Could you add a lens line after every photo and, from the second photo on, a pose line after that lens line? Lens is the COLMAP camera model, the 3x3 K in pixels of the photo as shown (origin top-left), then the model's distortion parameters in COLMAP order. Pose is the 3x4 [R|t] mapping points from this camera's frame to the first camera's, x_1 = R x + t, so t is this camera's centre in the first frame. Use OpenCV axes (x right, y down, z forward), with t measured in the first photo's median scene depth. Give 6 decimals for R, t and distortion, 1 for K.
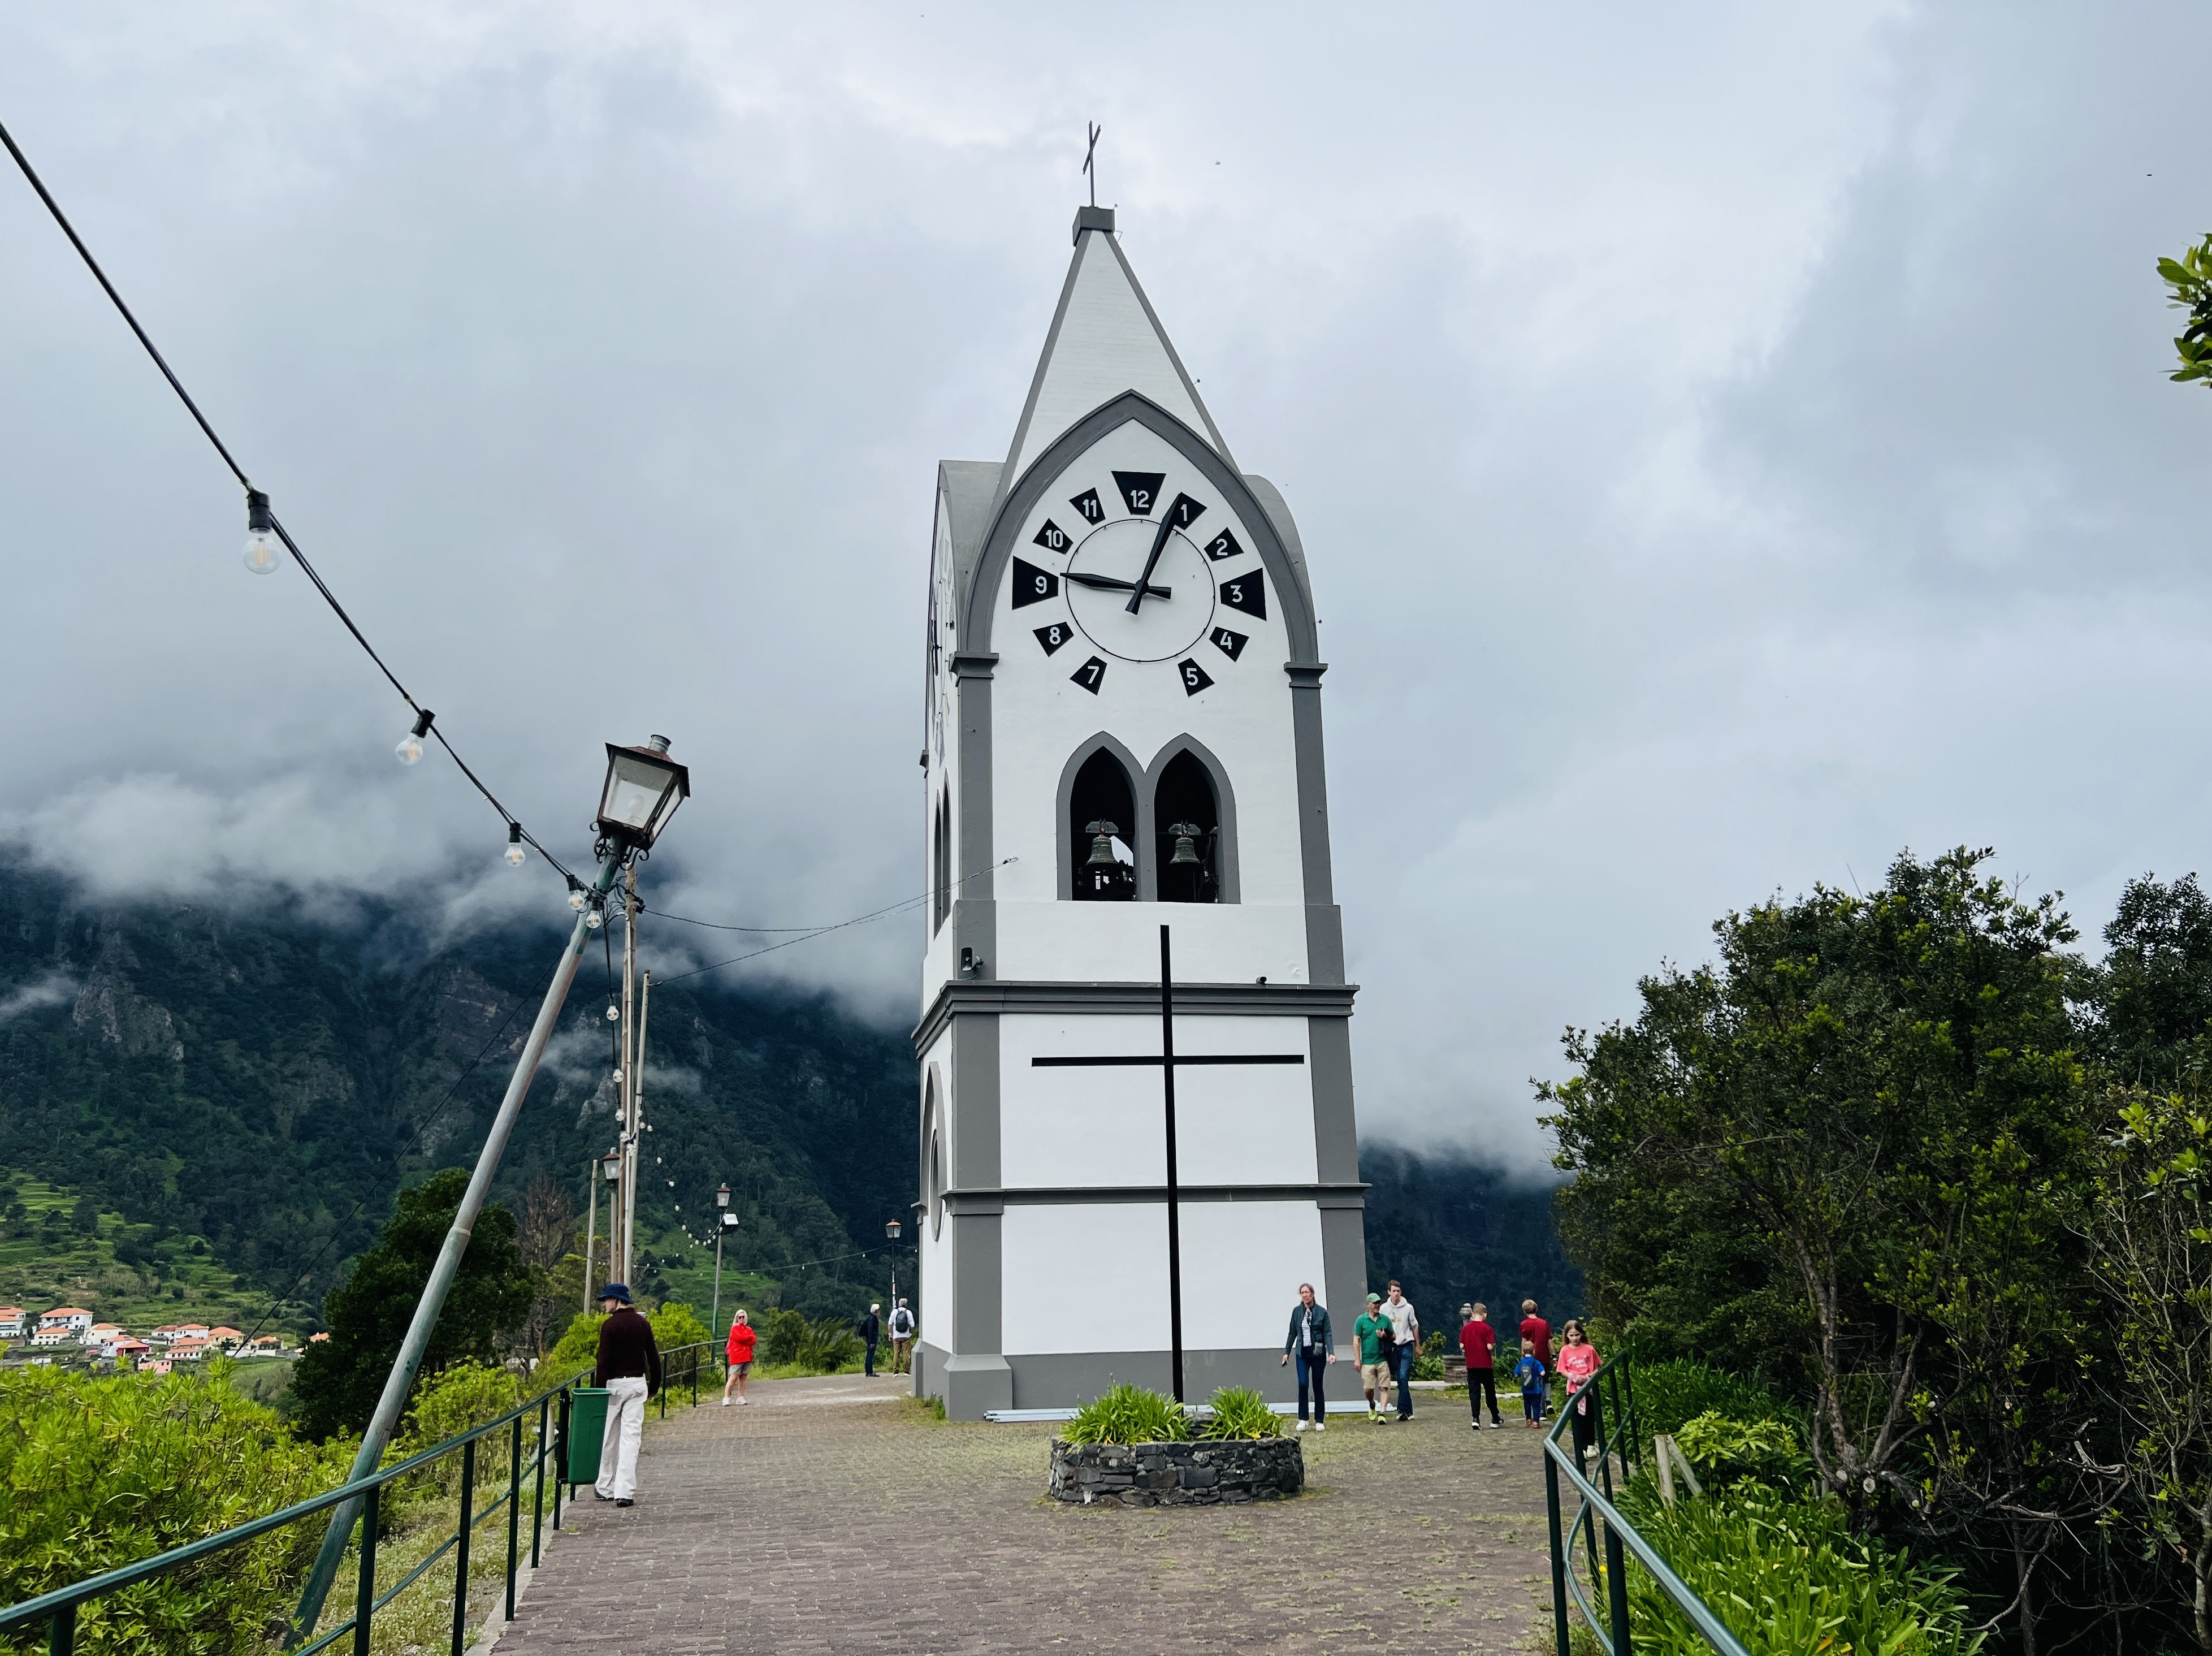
lens RADIAL K [[1640.9, 0, 1047.7], [0, 1640.9, 825.2], [0, 0, 1]] dist [0.051044, -0.059861]
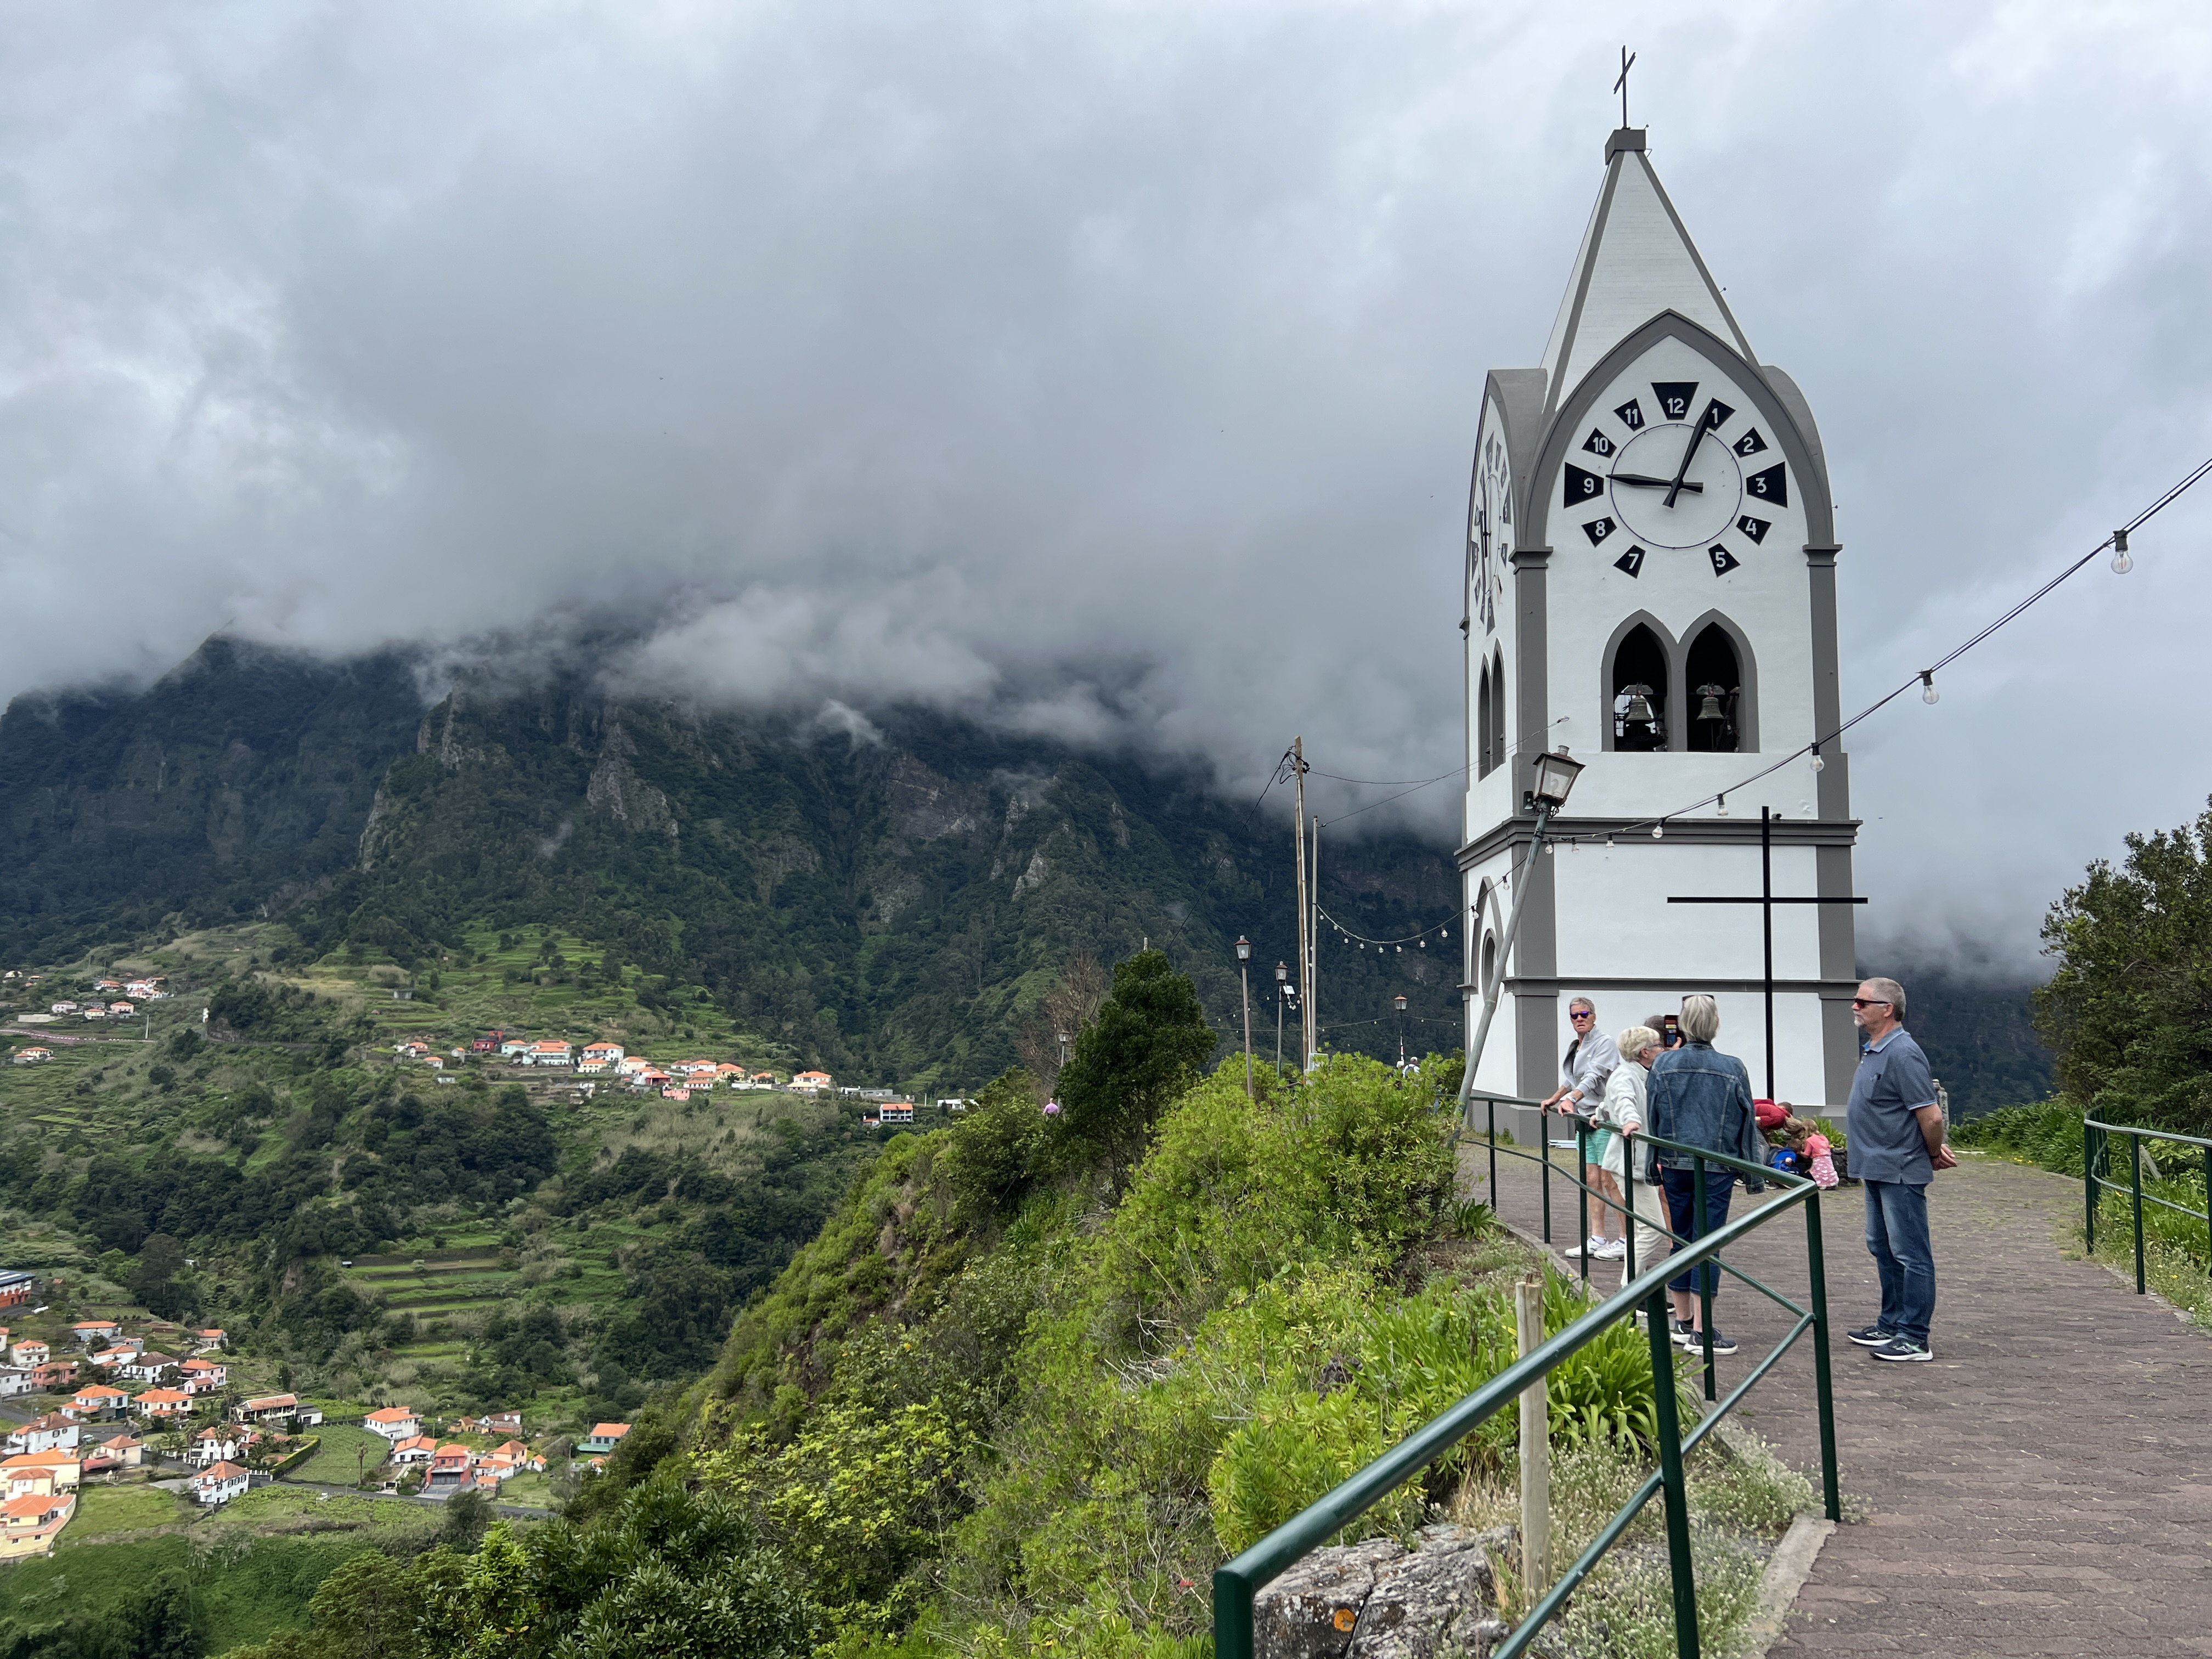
lens RADIAL K [[1598.3, 0, 1106.0], [0, 1598.3, 829.5], [0, 0, 1]] dist [0.070681, -0.120242]
pose [[0.978754, 0.008138, -0.204875, -0.100141], [0.019469, 0.991009, 0.132372, -0.056427], [0.204110, -0.133548, 0.969796, -0.233648]]
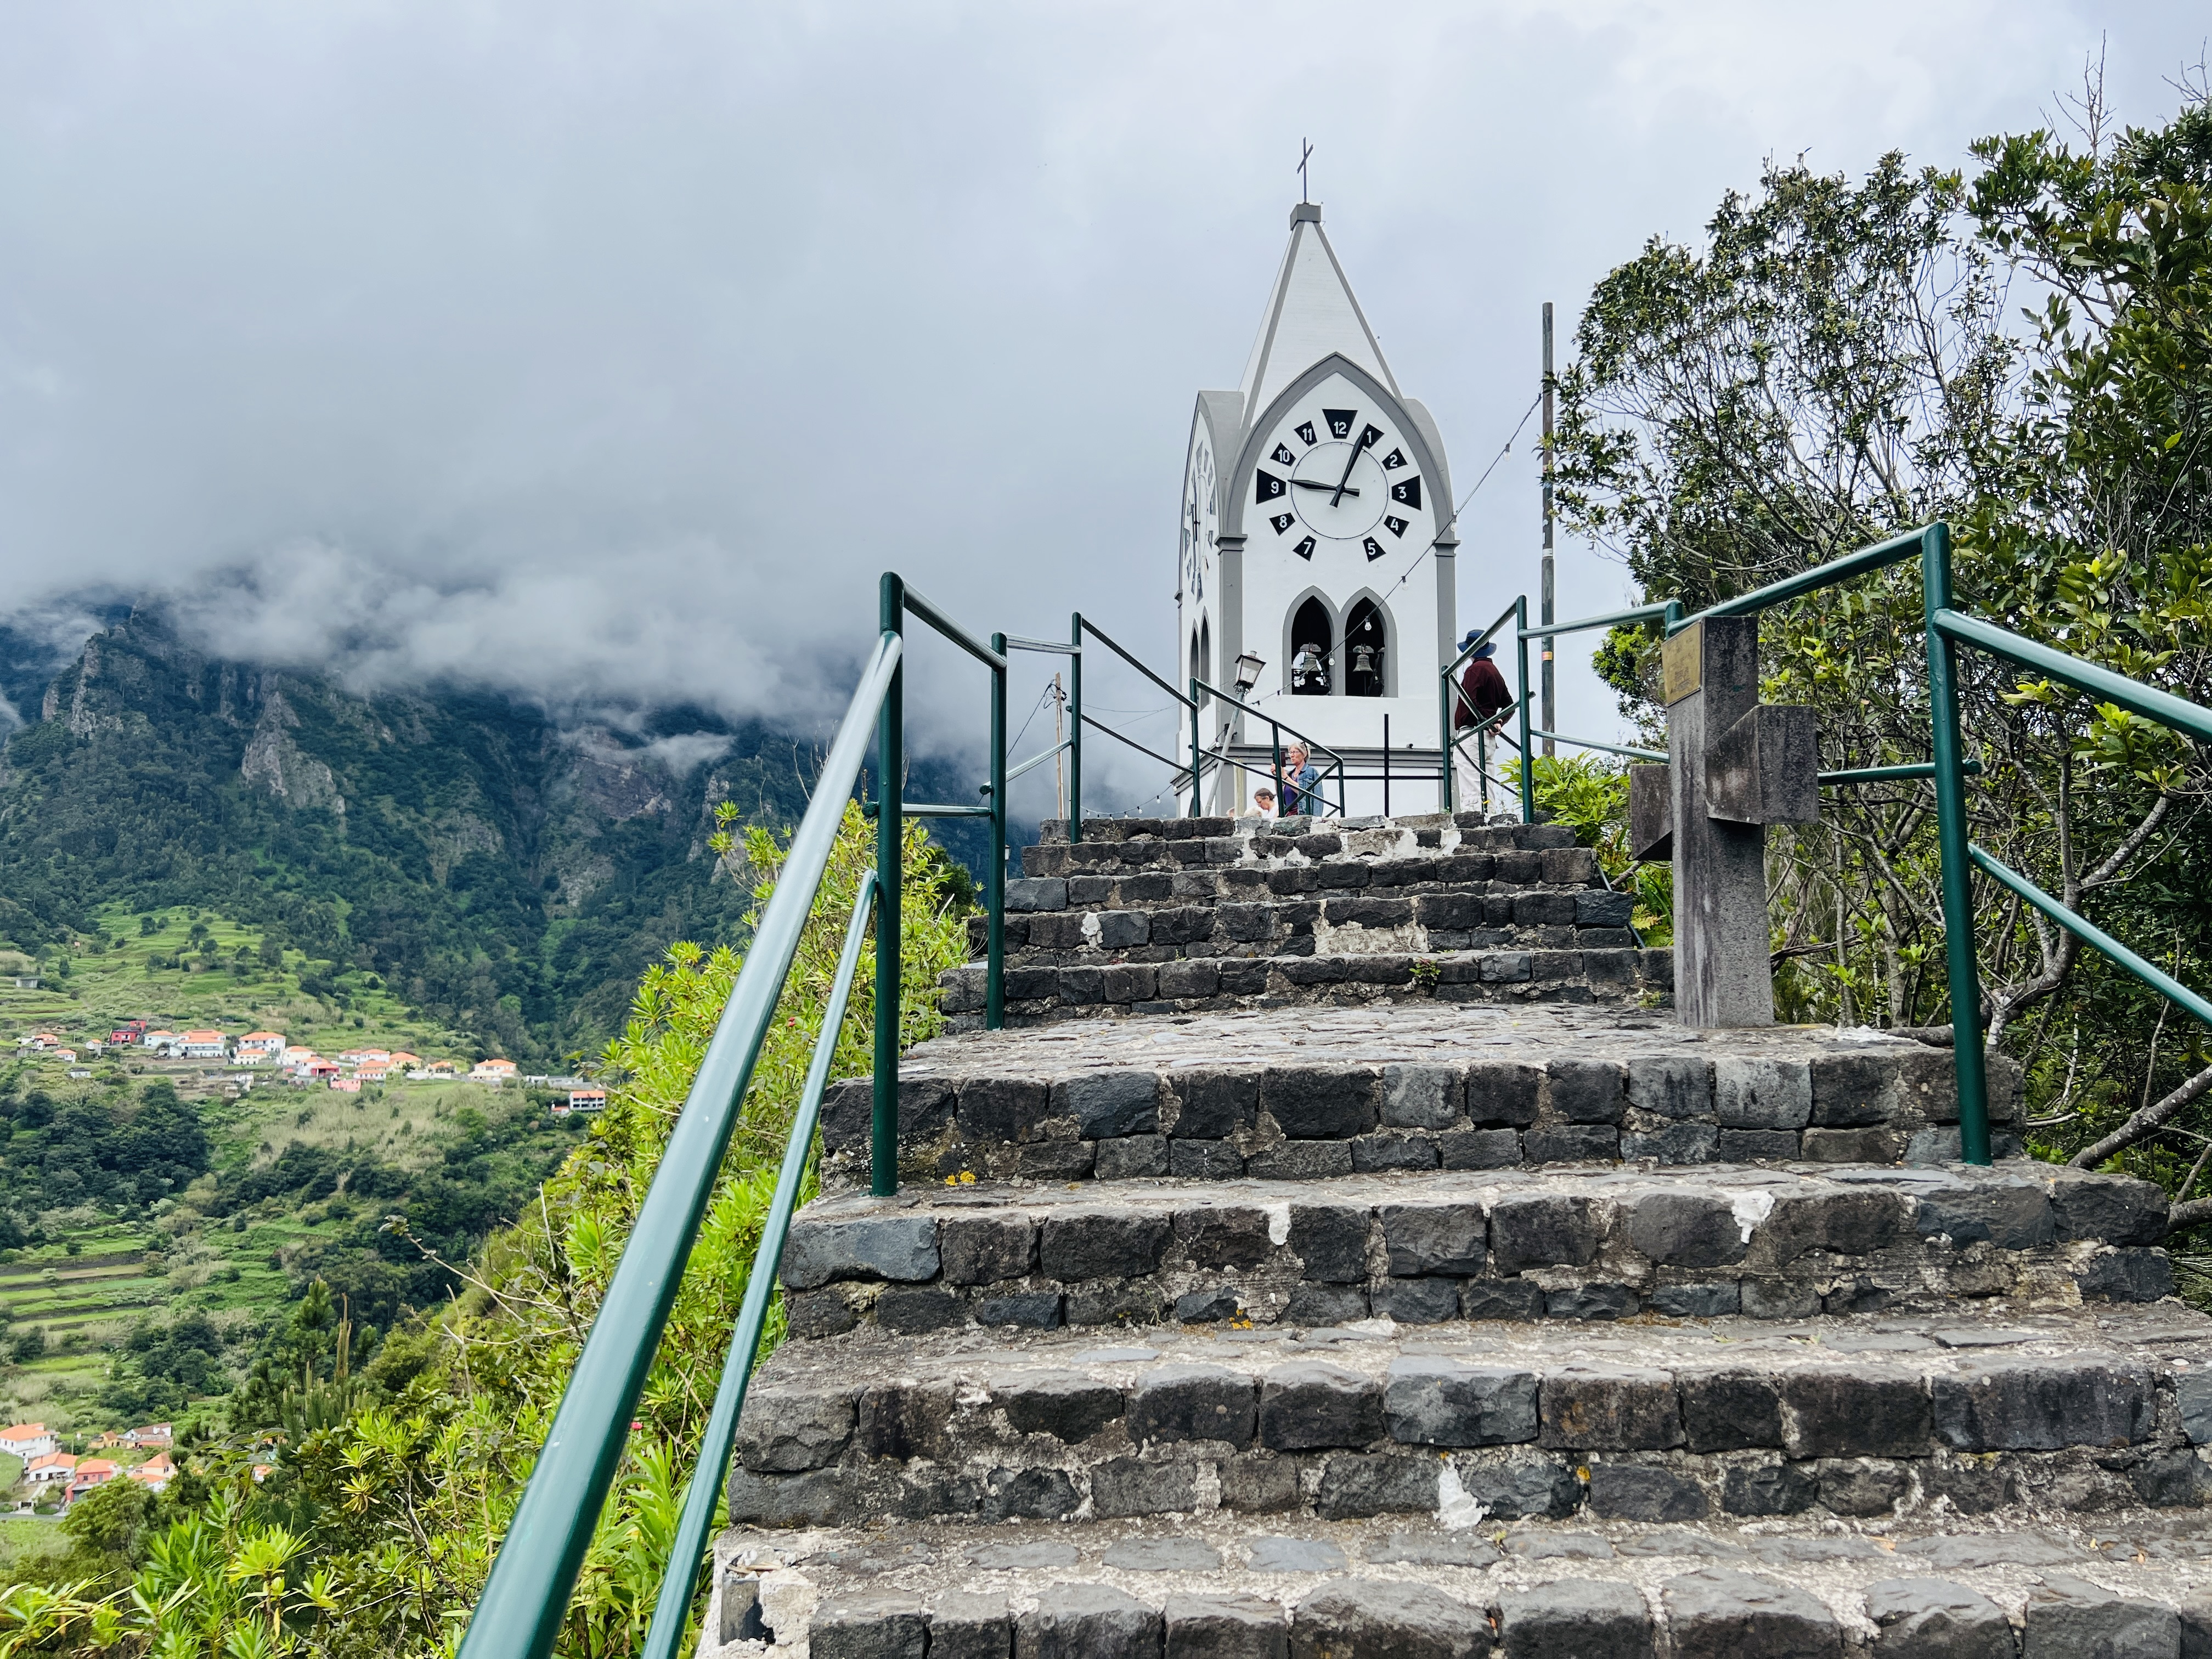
lens RADIAL K [[1640.8, 0, 1047.7], [0, 1640.8, 826.7], [0, 0, 1]] dist [0.051044, -0.059861]
pose [[0.998202, 0.018780, -0.056930, -0.115381], [-0.010741, 0.990324, 0.138355, -0.040177], [0.058977, -0.137495, 0.988745, -0.546927]]
